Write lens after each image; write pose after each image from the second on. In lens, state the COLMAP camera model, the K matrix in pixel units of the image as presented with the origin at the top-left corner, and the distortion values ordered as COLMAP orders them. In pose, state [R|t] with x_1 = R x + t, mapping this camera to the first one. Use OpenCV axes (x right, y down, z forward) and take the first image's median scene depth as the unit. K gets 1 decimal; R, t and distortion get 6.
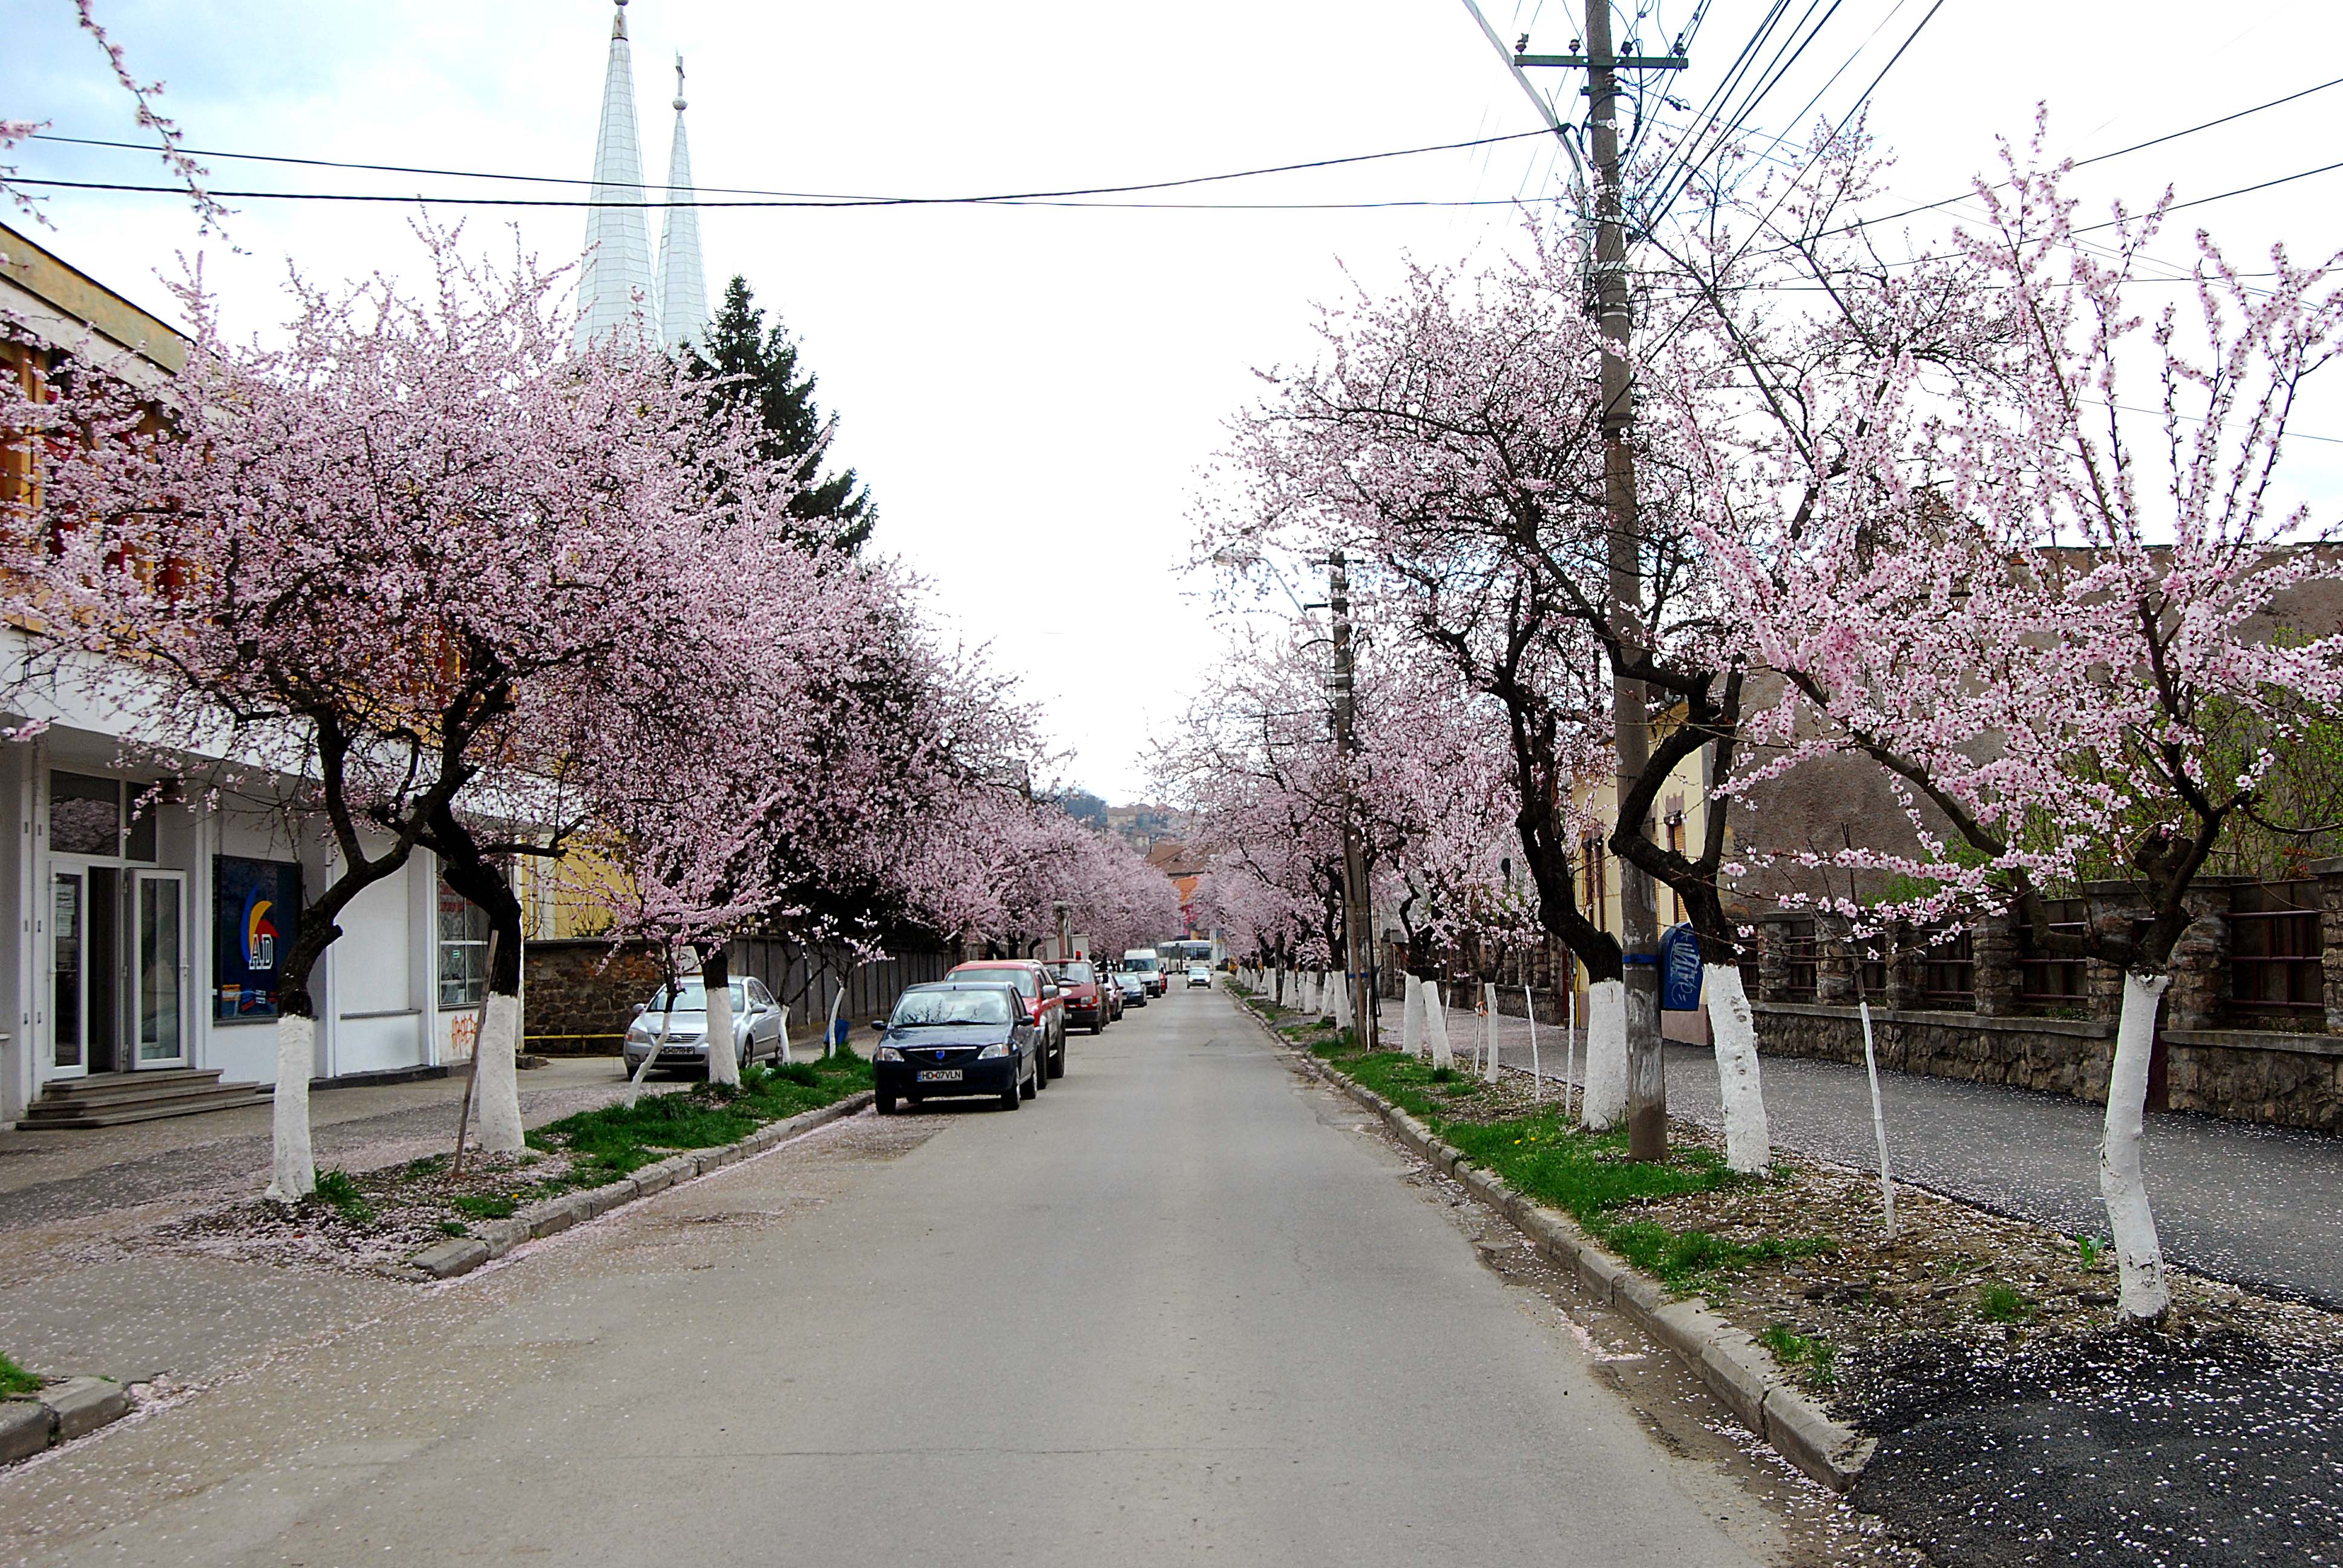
lens RADIAL K [[2494.2, 0, 1171.5], [0, 2494.2, 784.0], [0, 0, 1]] dist [-0.069136, 0.029064]
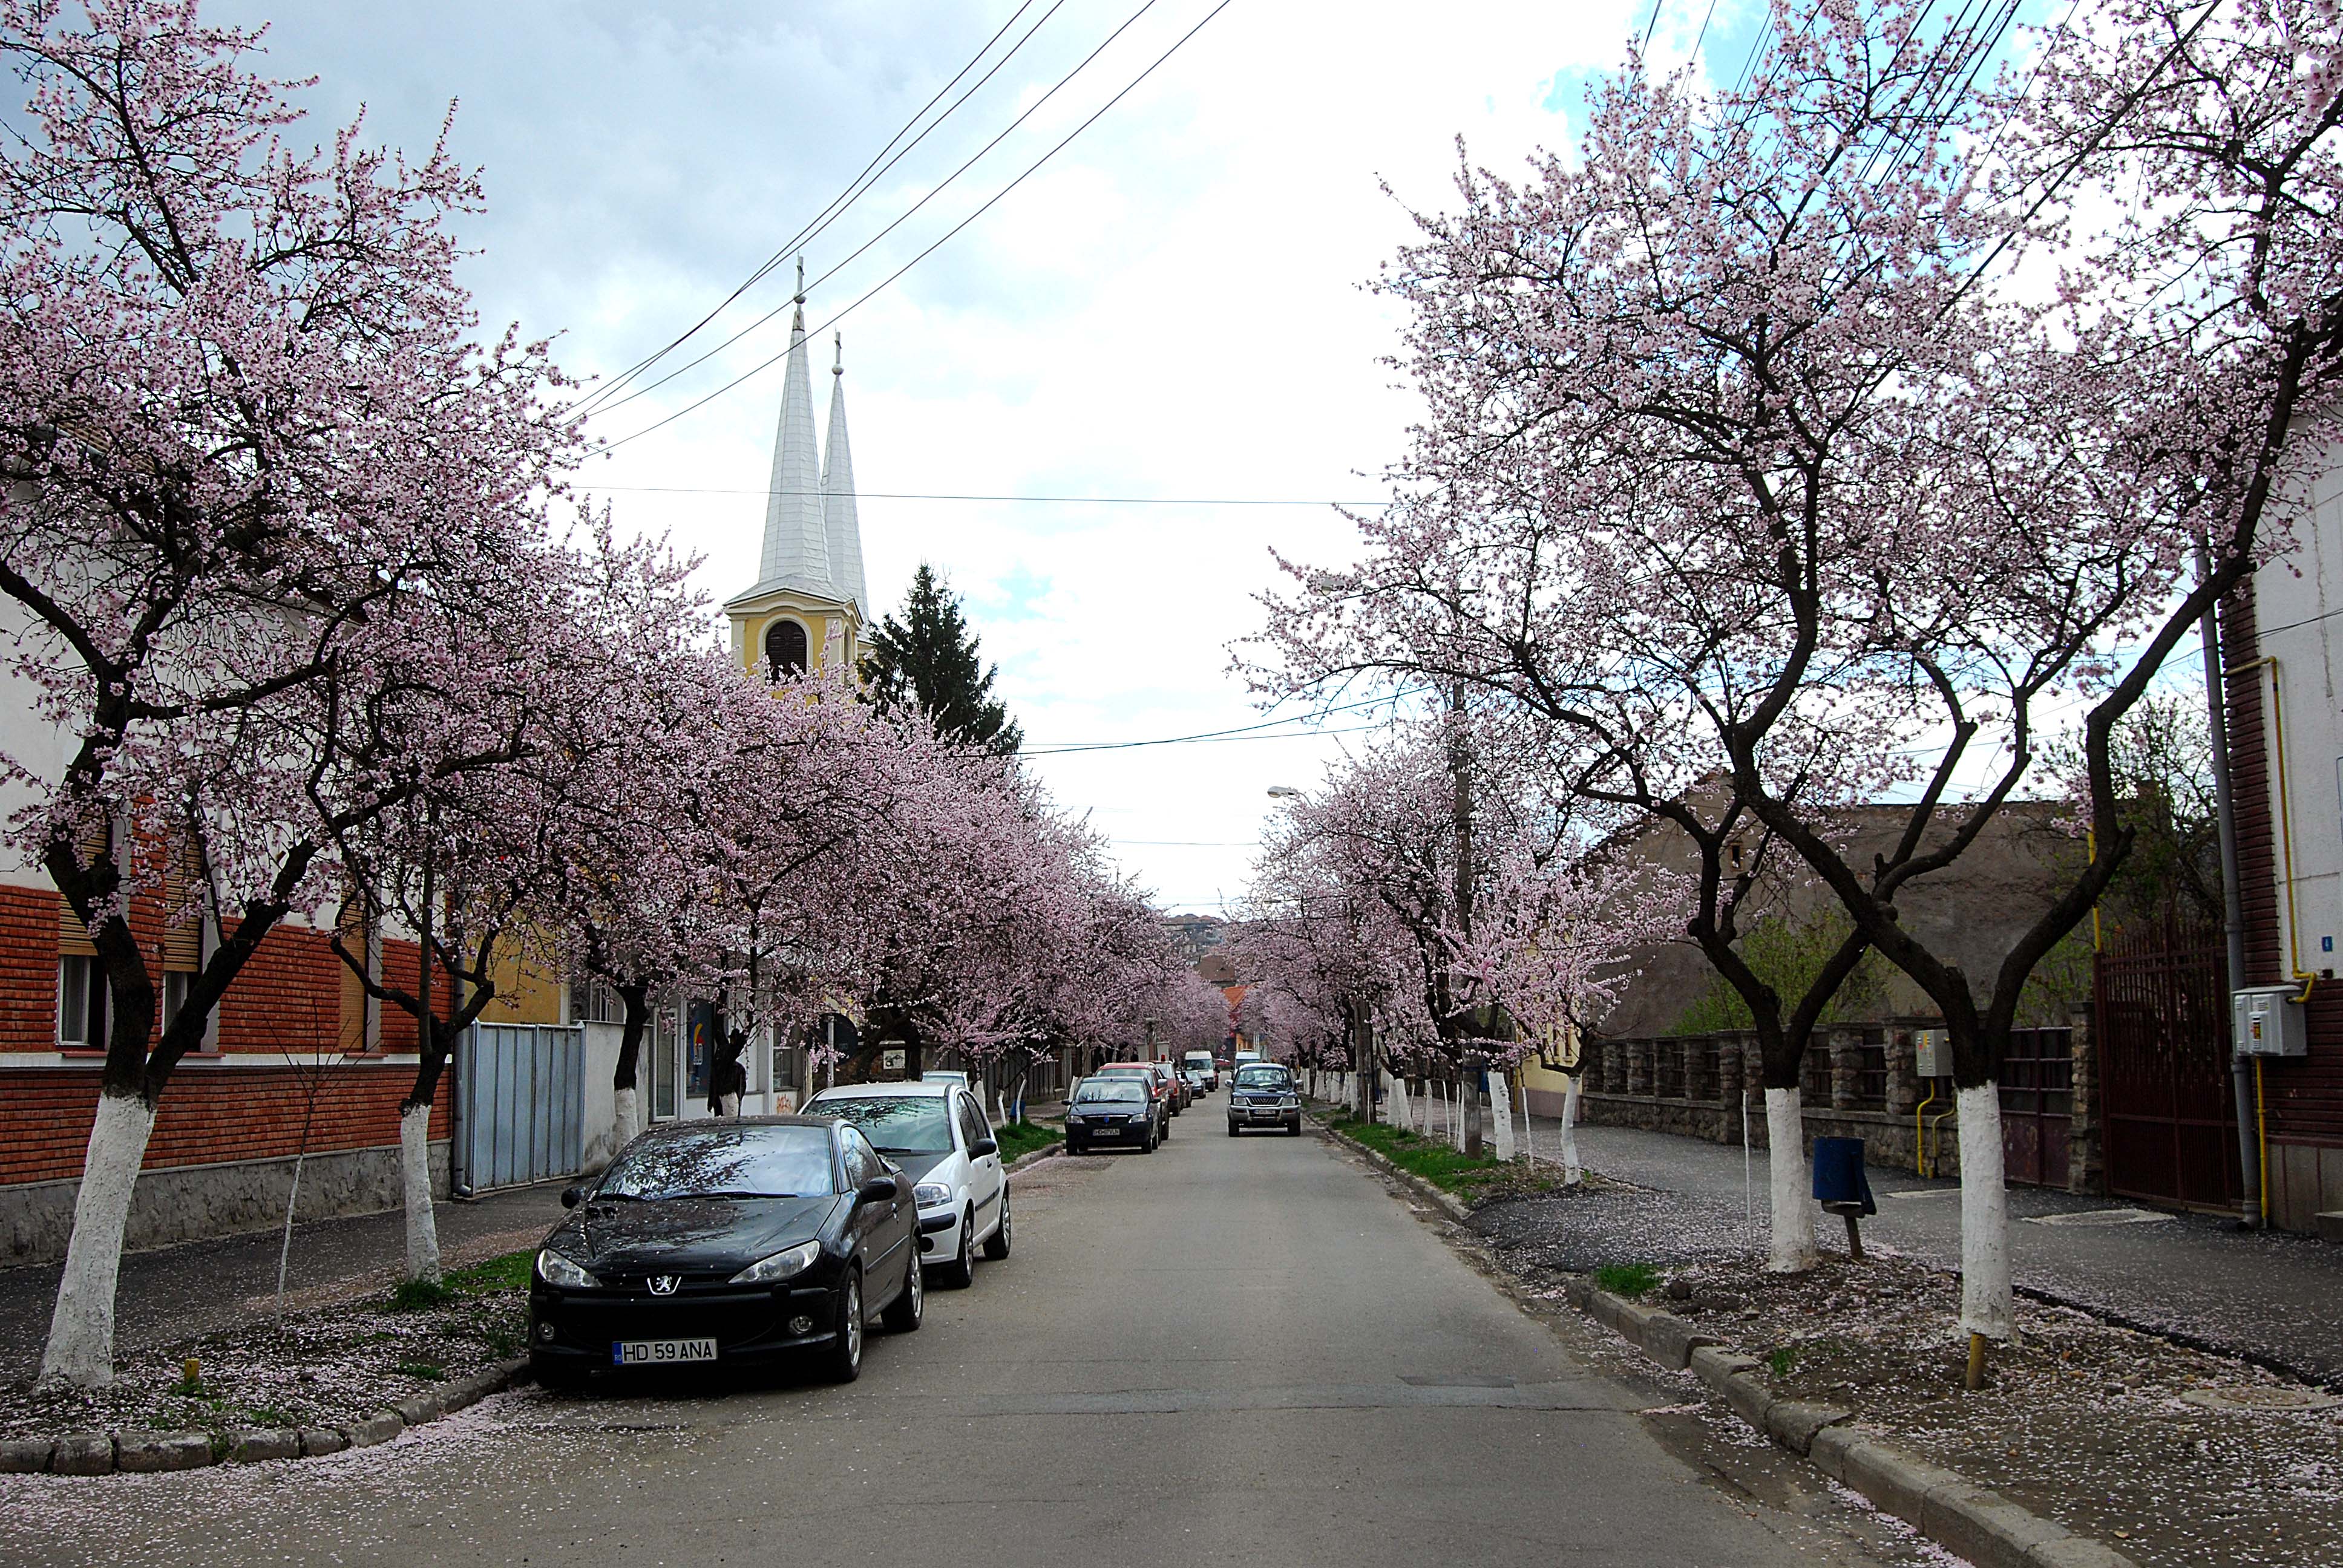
lens RADIAL K [[2323.8, 0, 1171.5], [0, 2323.8, 784.0], [0, 0, 1]] dist [-0.073872, -0.002290]
pose [[0.999781, 0.007823, -0.019424, -0.031676], [-0.008731, 0.998853, -0.047082, -0.069601], [0.019033, 0.047242, 0.998702, -0.900383]]
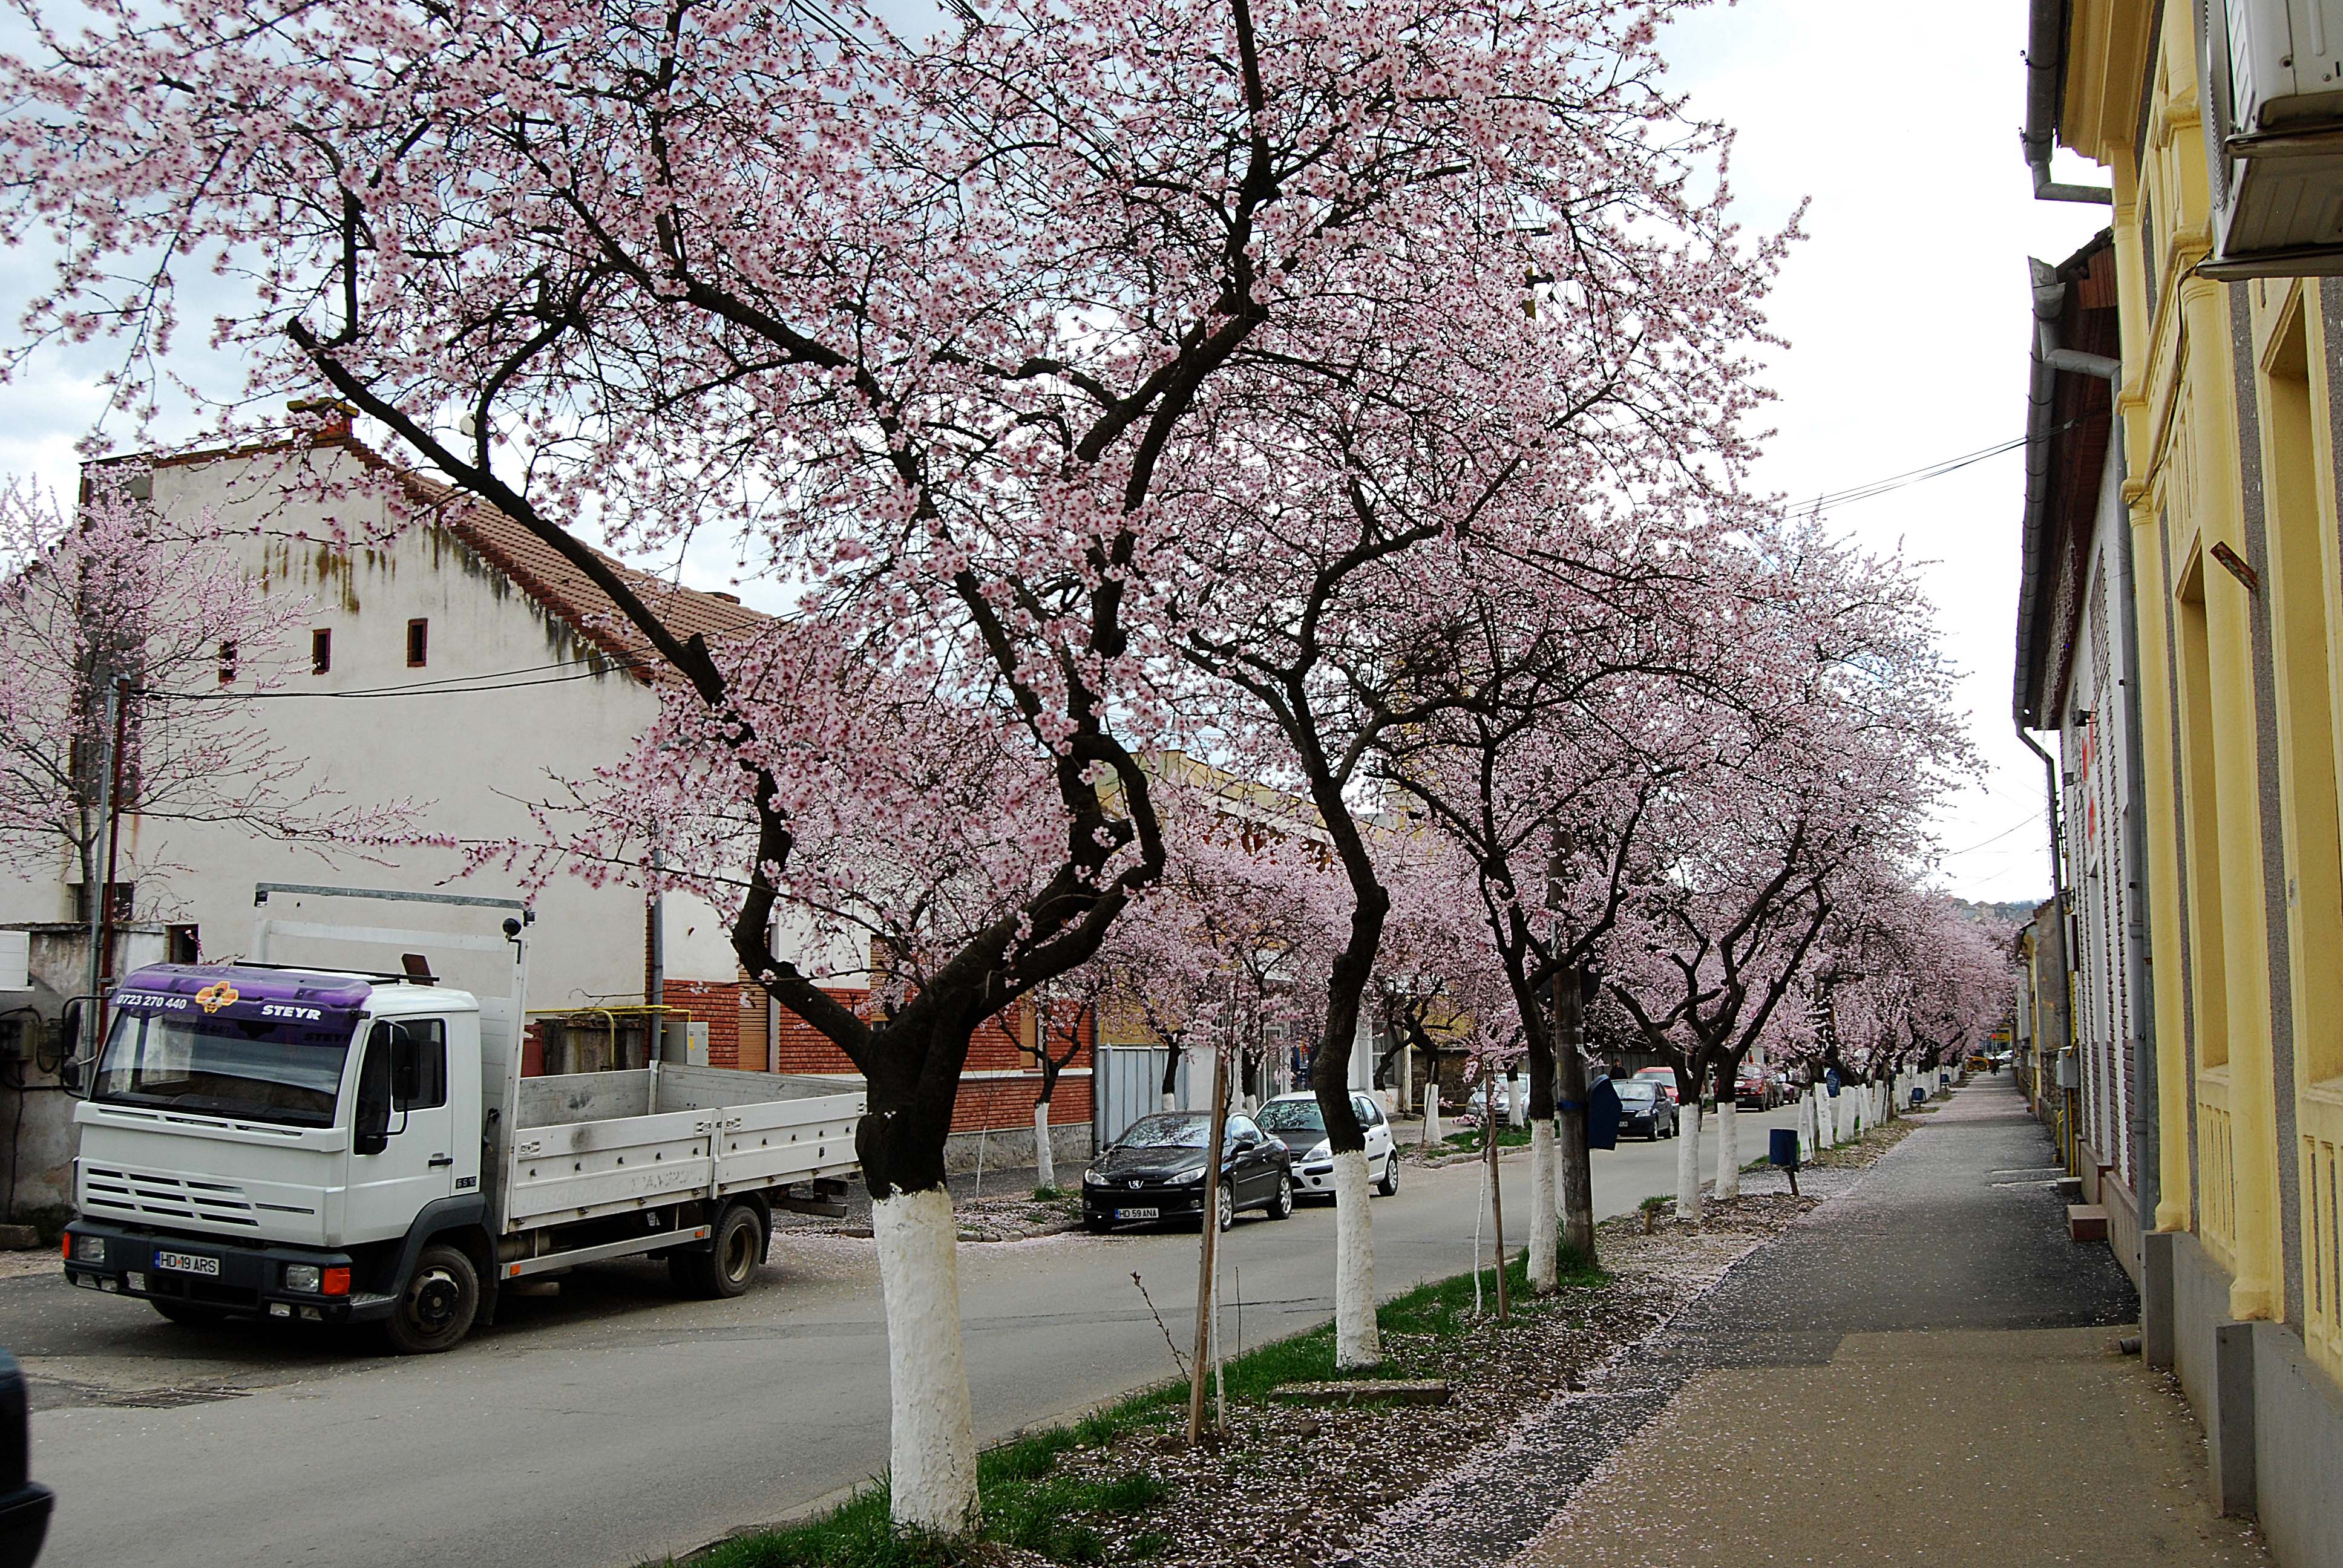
lens RADIAL K [[2413.3, 0, 1171.5], [0, 2413.3, 784.0], [0, 0, 1]] dist [-0.071726, 0.028592]
pose [[0.948442, -0.016414, -0.316525, 0.313013], [0.004727, 0.999280, -0.037653, -0.152421], [0.316915, 0.034215, 0.947837, -1.677714]]
